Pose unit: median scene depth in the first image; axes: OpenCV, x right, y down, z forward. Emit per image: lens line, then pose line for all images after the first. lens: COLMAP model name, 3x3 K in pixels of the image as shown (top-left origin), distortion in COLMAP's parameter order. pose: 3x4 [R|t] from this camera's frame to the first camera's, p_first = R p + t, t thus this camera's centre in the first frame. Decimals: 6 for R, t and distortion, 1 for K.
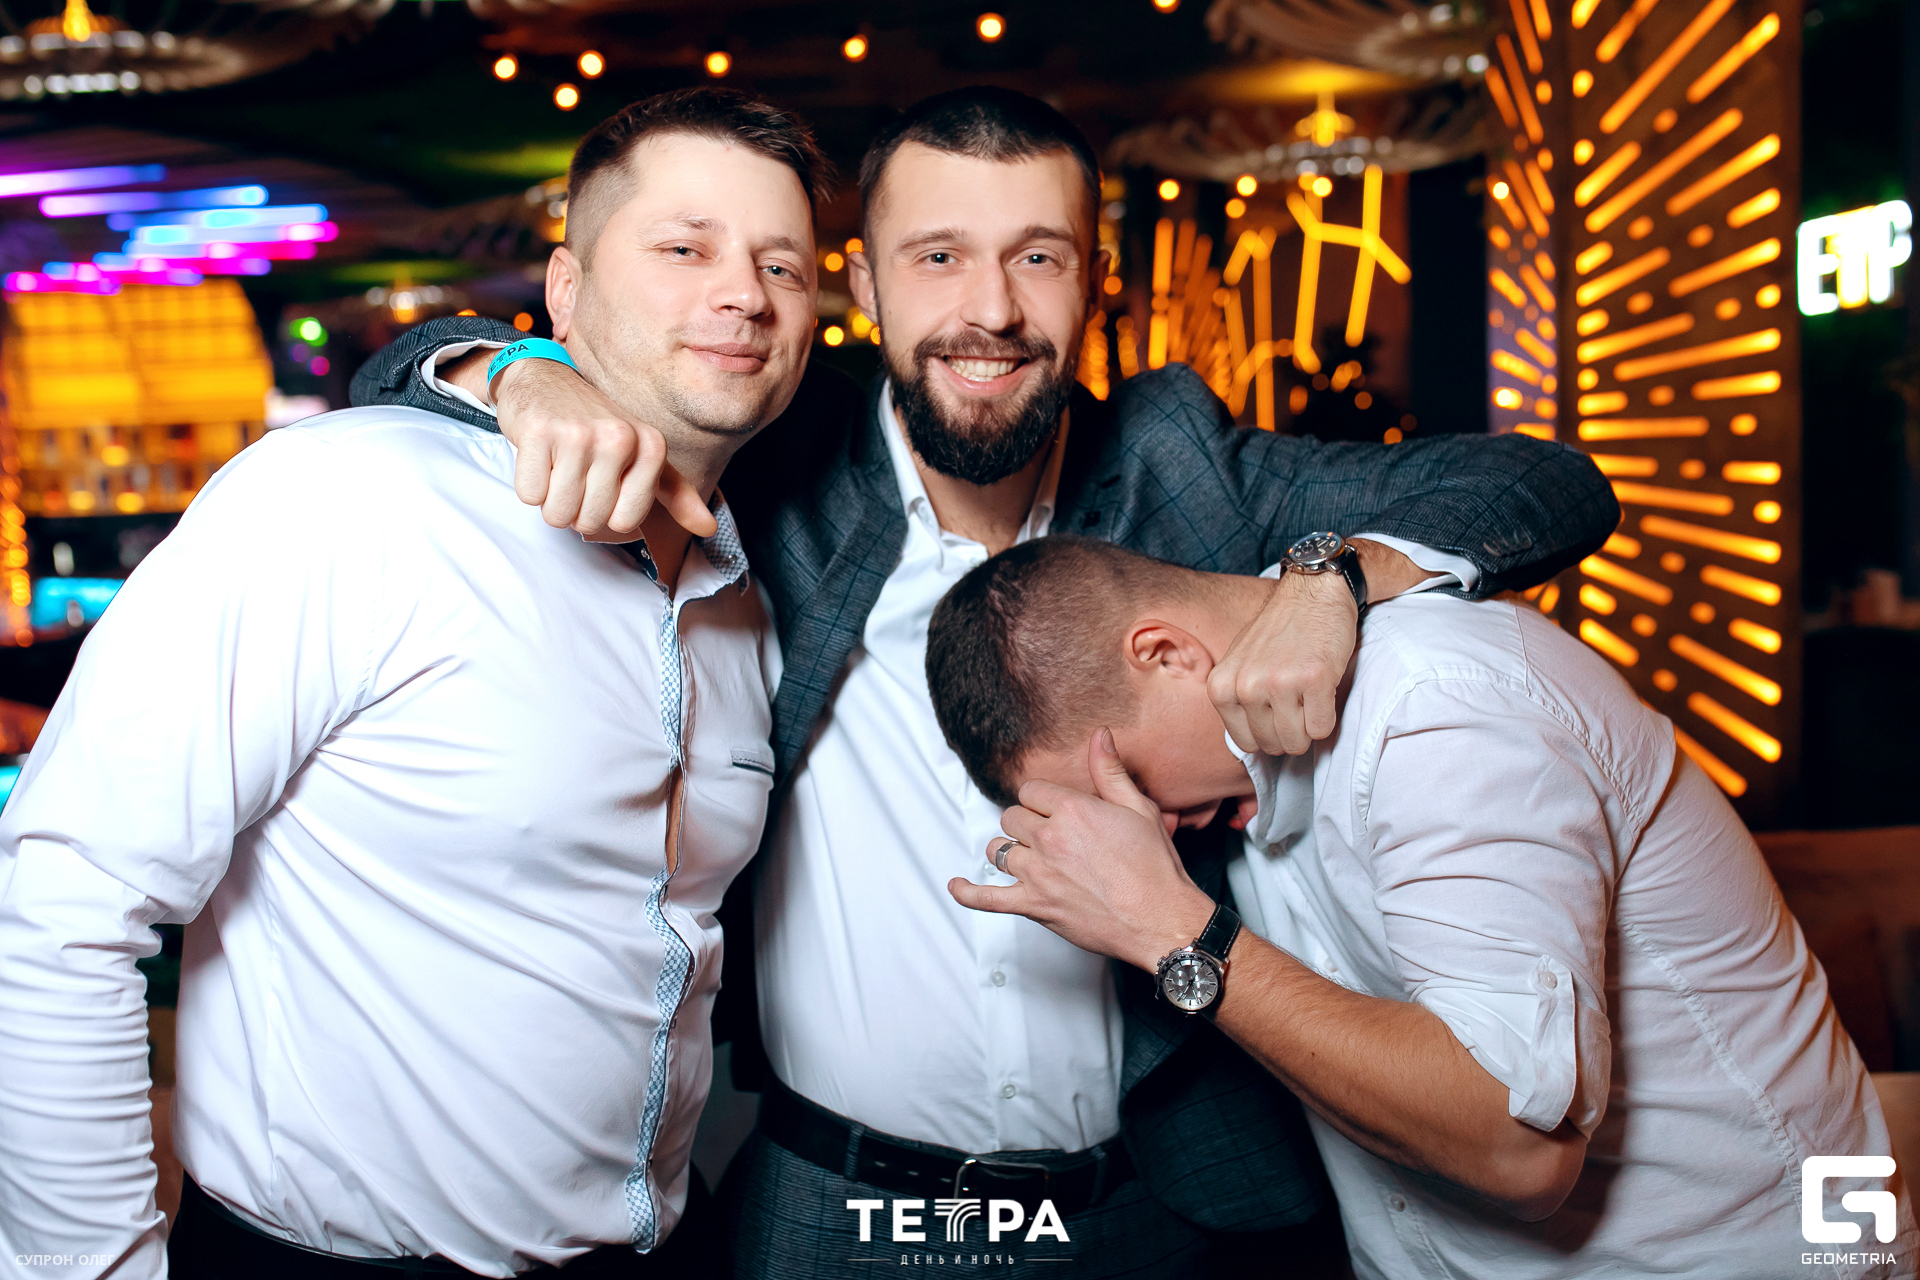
lens RADIAL K [[2056.3, 0, 940.5], [0, 2056.3, 609.1], [0, 0, 1]] dist [-0.010928, 0.003686]
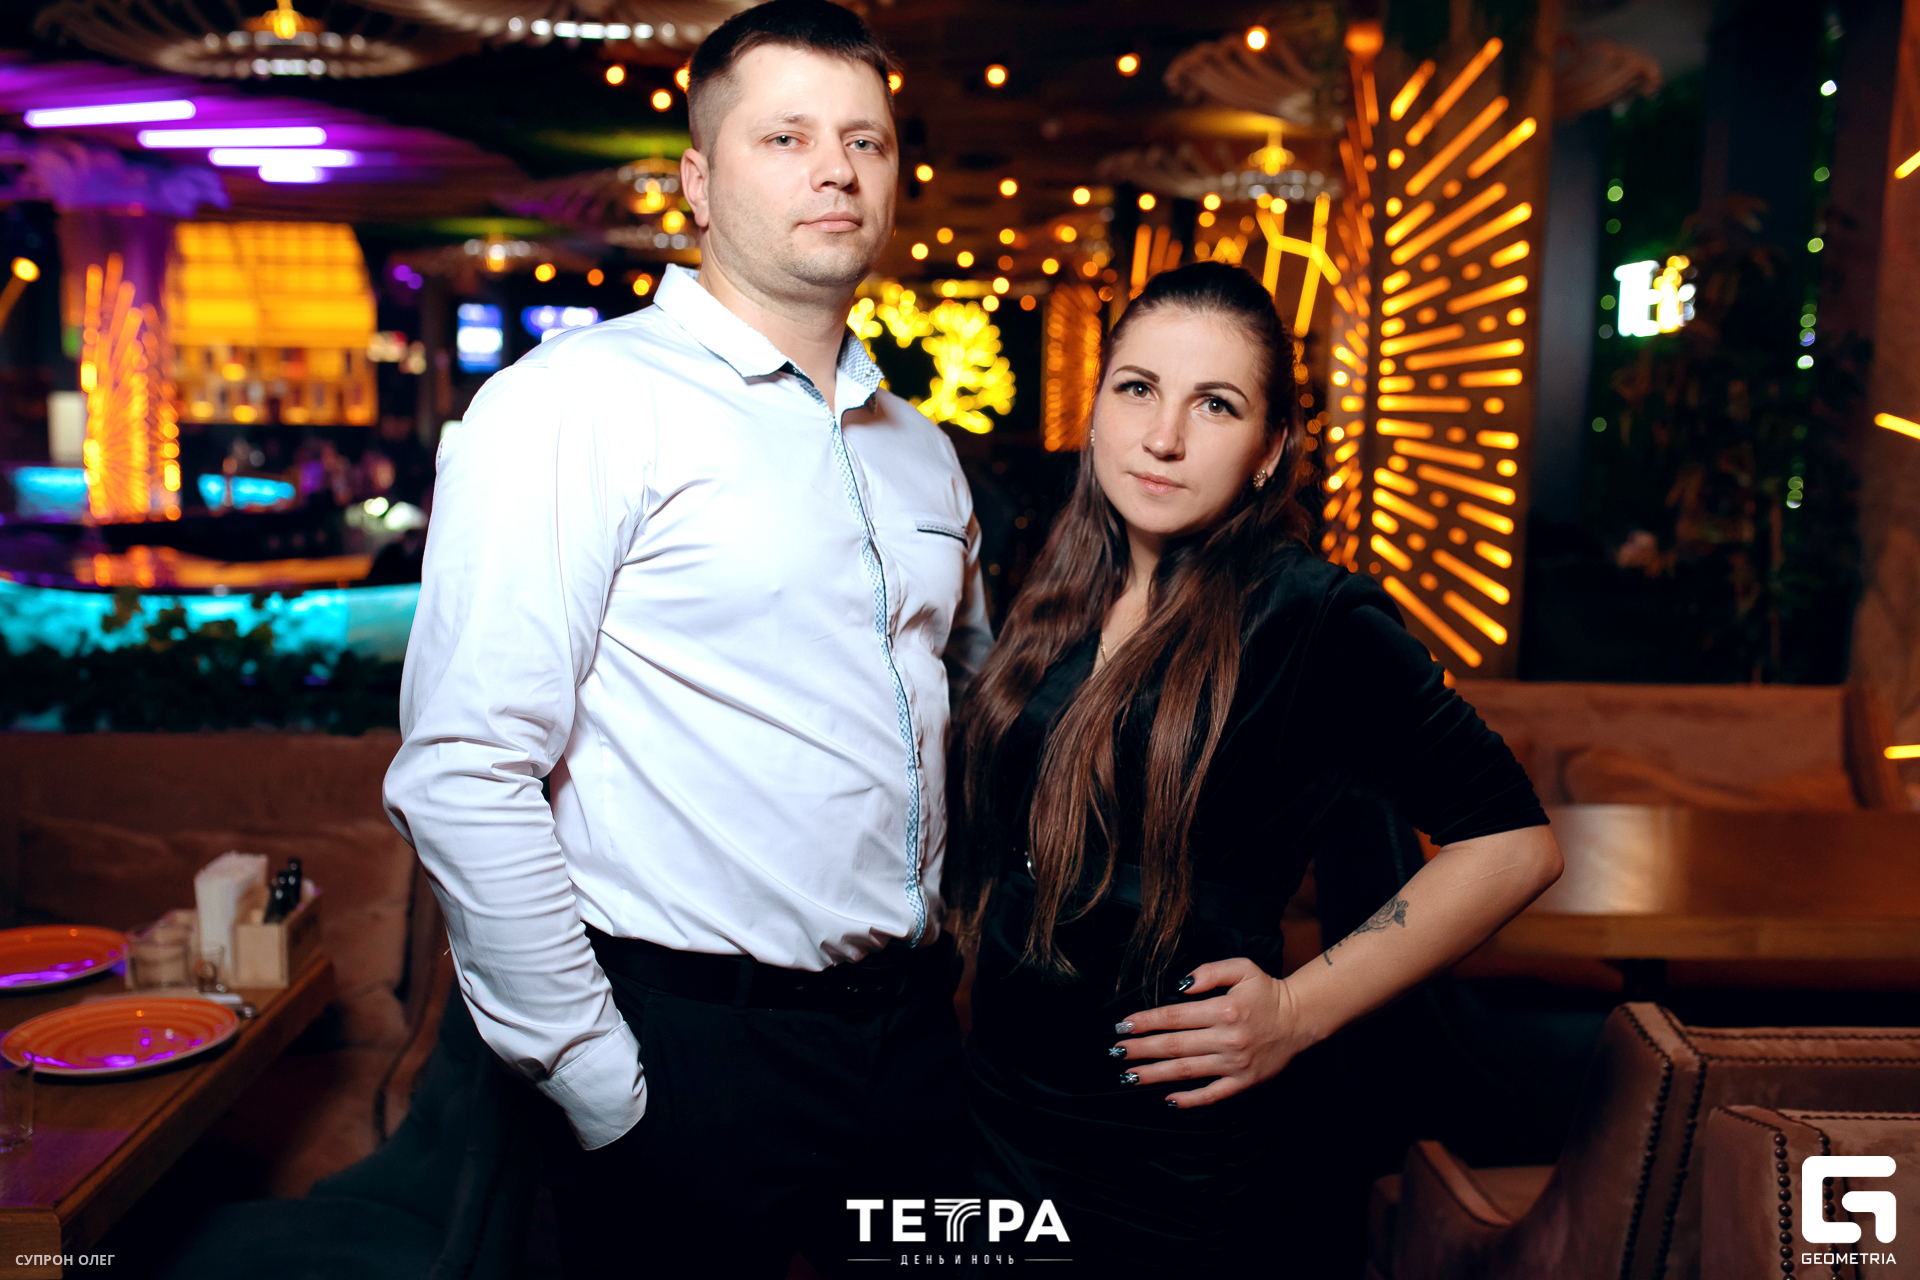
lens RADIAL K [[1942.7, 0, 960.0], [0, 1942.7, 640.0], [0, 0, 1]] dist [-0.021418, 0.019408]
pose [[0.998122, 0.060969, 0.005919, 0.021987], [-0.061139, 0.997526, 0.034691, 0.047895], [-0.003789, -0.034988, 0.999381, -0.346948]]
